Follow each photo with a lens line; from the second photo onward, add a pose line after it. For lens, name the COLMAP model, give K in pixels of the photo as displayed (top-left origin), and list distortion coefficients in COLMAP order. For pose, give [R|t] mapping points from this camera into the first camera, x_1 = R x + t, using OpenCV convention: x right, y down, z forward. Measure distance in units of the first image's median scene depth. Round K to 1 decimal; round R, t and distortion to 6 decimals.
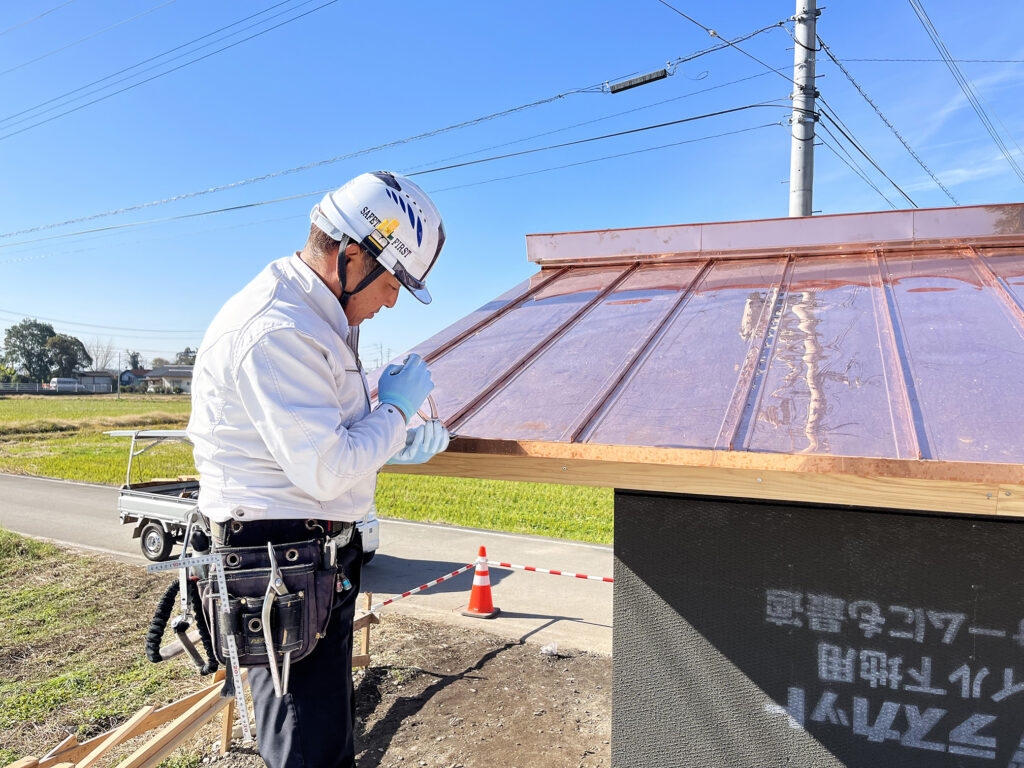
lens RADIAL K [[768.2, 0, 508.3], [0, 768.2, 389.9], [0, 0, 1]] dist [0.020234, -0.047643]
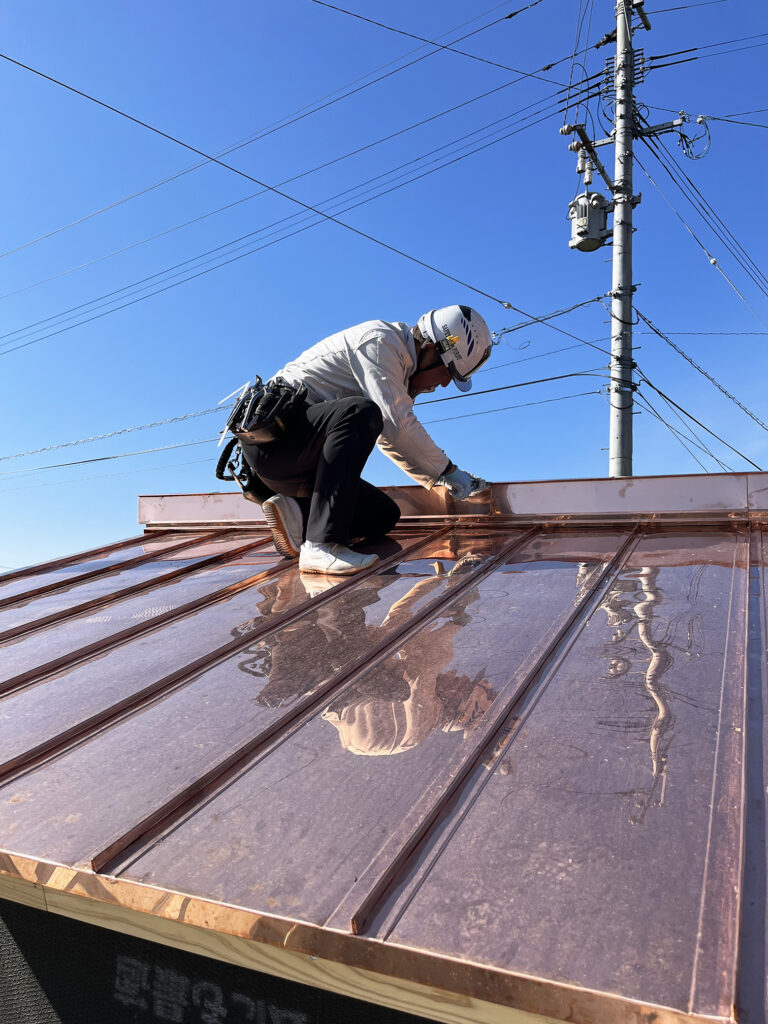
lens RADIAL K [[768.2, 0, 386.4], [0, 768.2, 507.2], [0, 0, 1]] dist [0.020234, -0.047643]
pose [[0.998734, 0.027858, -0.041876, 0.632261], [-0.034895, 0.983406, -0.178031, -0.056741], [0.036222, 0.179267, 0.983133, 0.167930]]
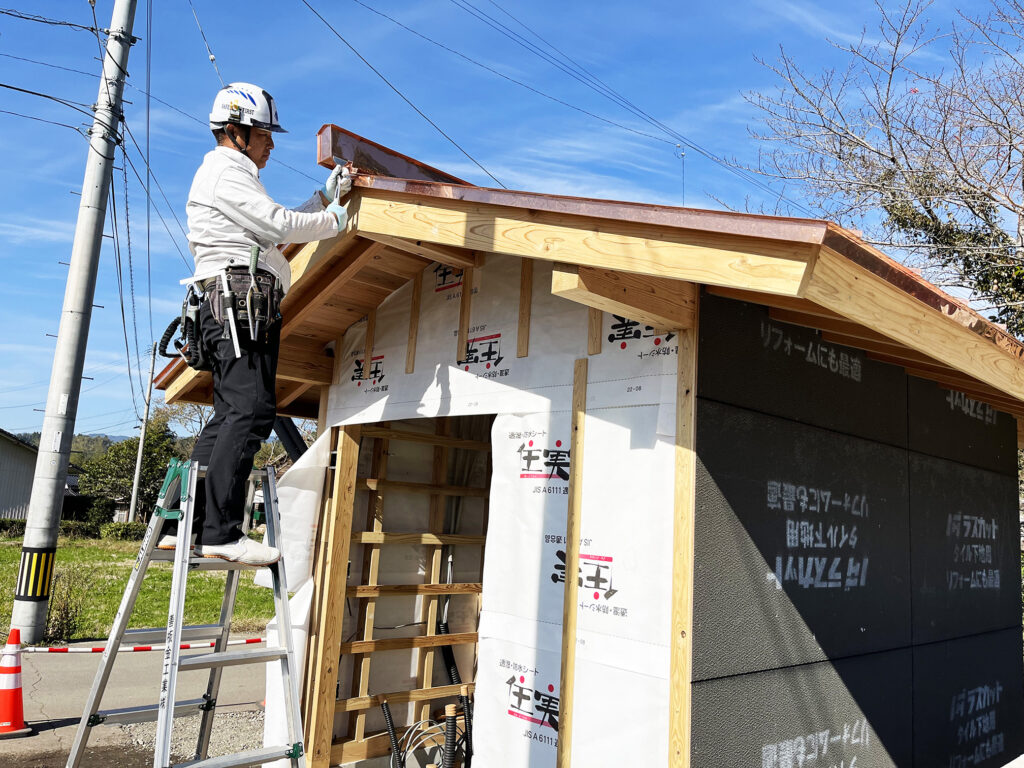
lens RADIAL K [[768.2, 0, 511.7], [0, 768.2, 387.6], [0, 0, 1]] dist [0.020234, -0.047643]
pose [[0.411242, 0.160986, 0.897198, -1.010095], [-0.053442, 0.986846, -0.152575, 0.326481], [-0.909958, 0.014797, 0.414436, 0.863113]]
